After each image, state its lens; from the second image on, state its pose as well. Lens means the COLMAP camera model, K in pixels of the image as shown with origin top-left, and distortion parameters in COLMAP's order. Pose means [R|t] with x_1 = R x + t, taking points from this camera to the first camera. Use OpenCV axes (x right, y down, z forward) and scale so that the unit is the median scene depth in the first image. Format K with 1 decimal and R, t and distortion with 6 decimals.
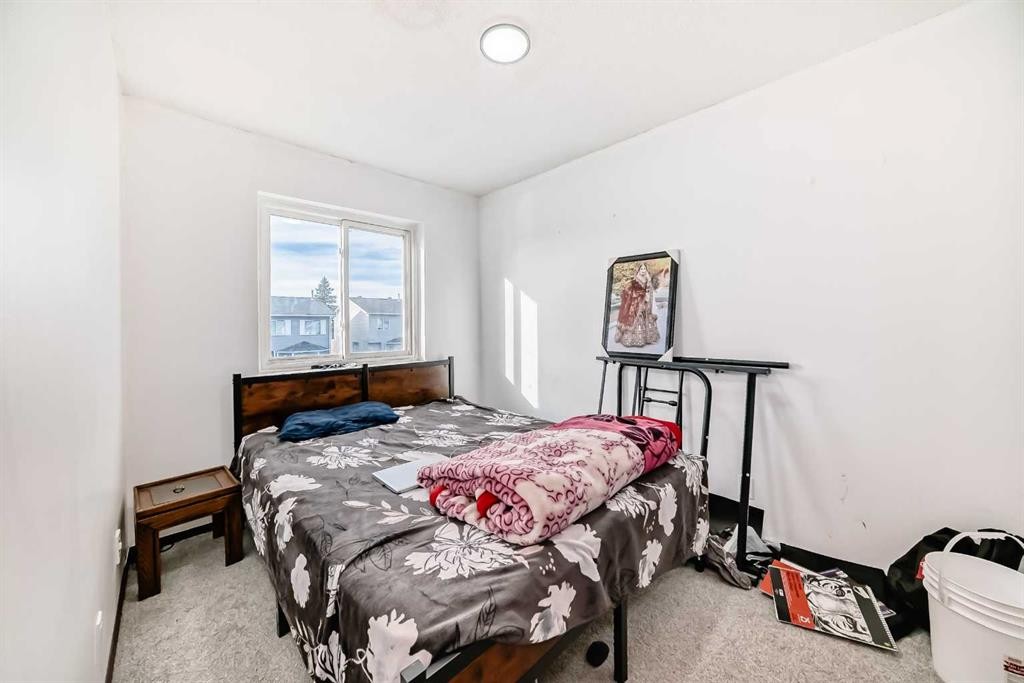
lens RADIAL K [[360.9, 0, 507.1], [0, 360.9, 324.2], [0, 0, 1]] dist [-0.020067, 0.002833]
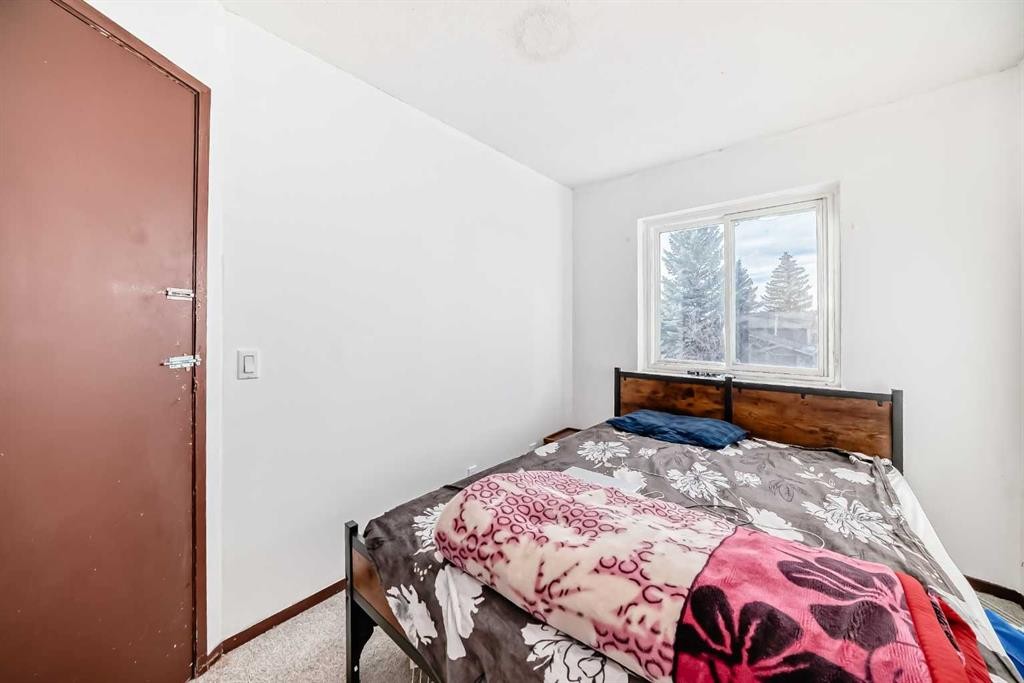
lens RADIAL K [[360.9, 0, 516.8], [0, 360.9, 323.5], [0, 0, 1]] dist [-0.020067, 0.002833]
pose [[0.121678, 0.000255, -0.992570, 0.493397], [-0.009526, 0.999954, -0.000910, -0.015224], [0.992524, 0.009566, 0.121675, 0.483866]]
